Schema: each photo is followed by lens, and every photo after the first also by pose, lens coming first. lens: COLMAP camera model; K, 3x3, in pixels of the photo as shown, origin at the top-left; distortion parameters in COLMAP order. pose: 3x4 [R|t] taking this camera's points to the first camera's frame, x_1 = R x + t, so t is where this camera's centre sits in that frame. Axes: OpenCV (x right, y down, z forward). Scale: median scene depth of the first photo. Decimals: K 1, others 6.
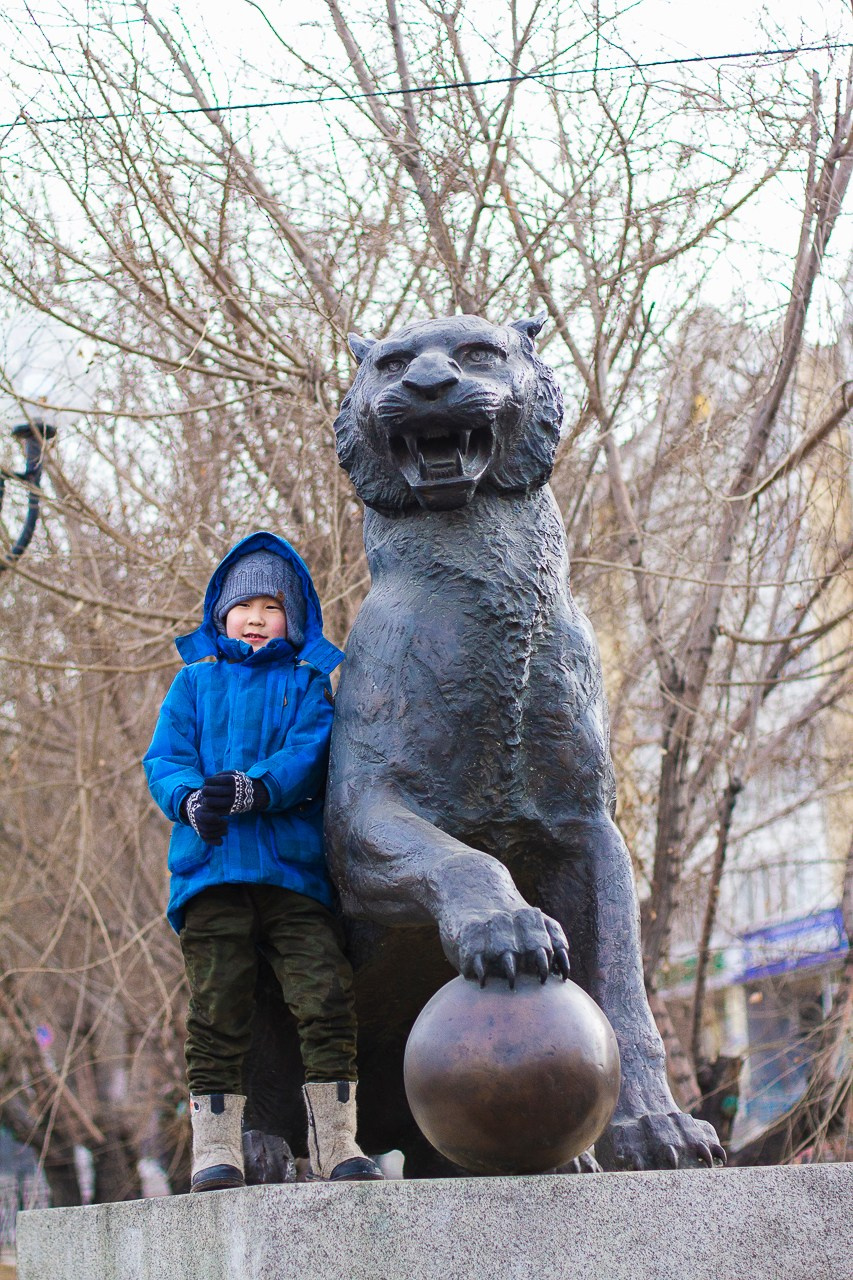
lens RADIAL K [[2993.0, 0, 428.3], [0, 2993.0, 644.6], [0, 0, 1]] dist [-0.119298, 0.000000]
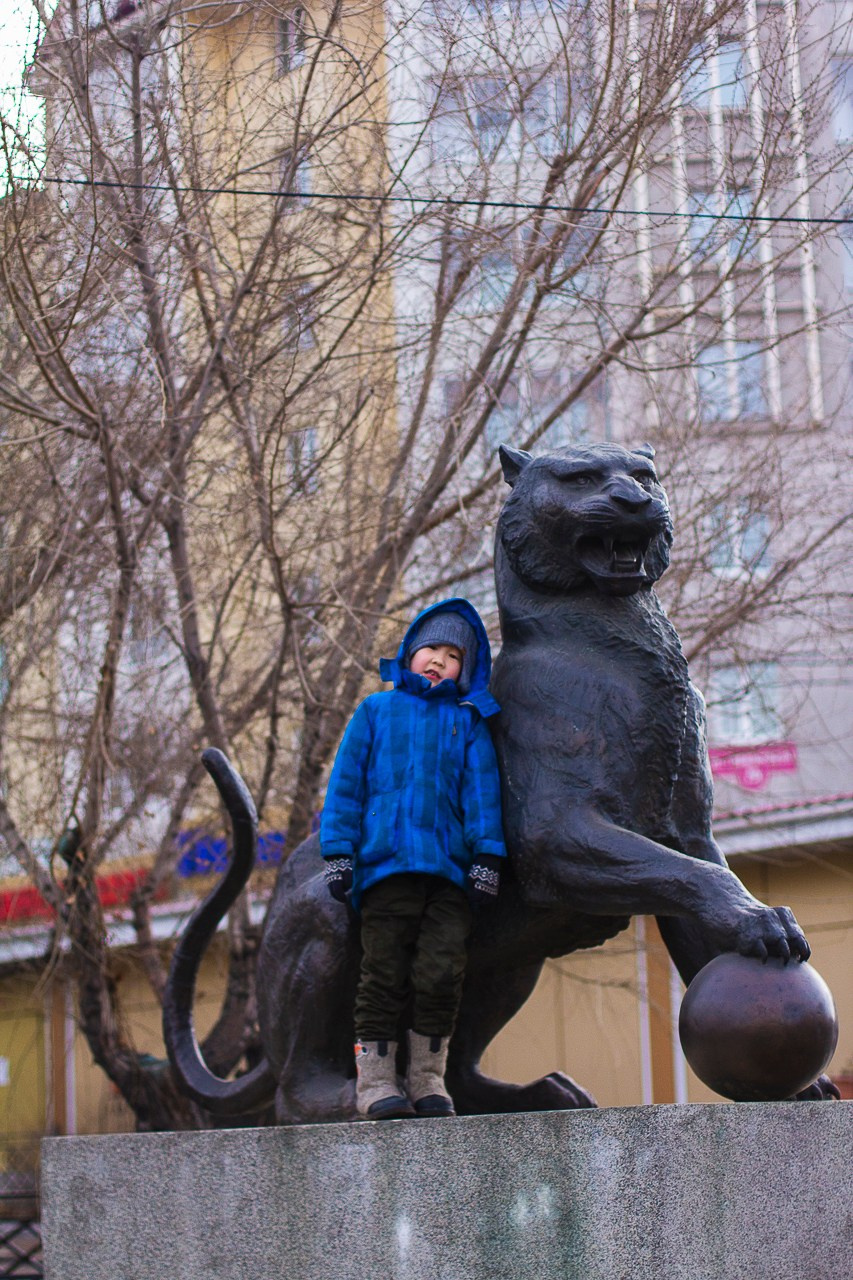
lens RADIAL K [[2993.0, 0, 430.6], [0, 2993.0, 646.5], [0, 0, 1]] dist [-0.119298, 0.000000]
pose [[0.913709, 0.078299, 0.398754, -0.600435], [-0.080469, 0.996693, -0.011324, -0.001786], [-0.398322, -0.021741, 0.916988, -0.166089]]
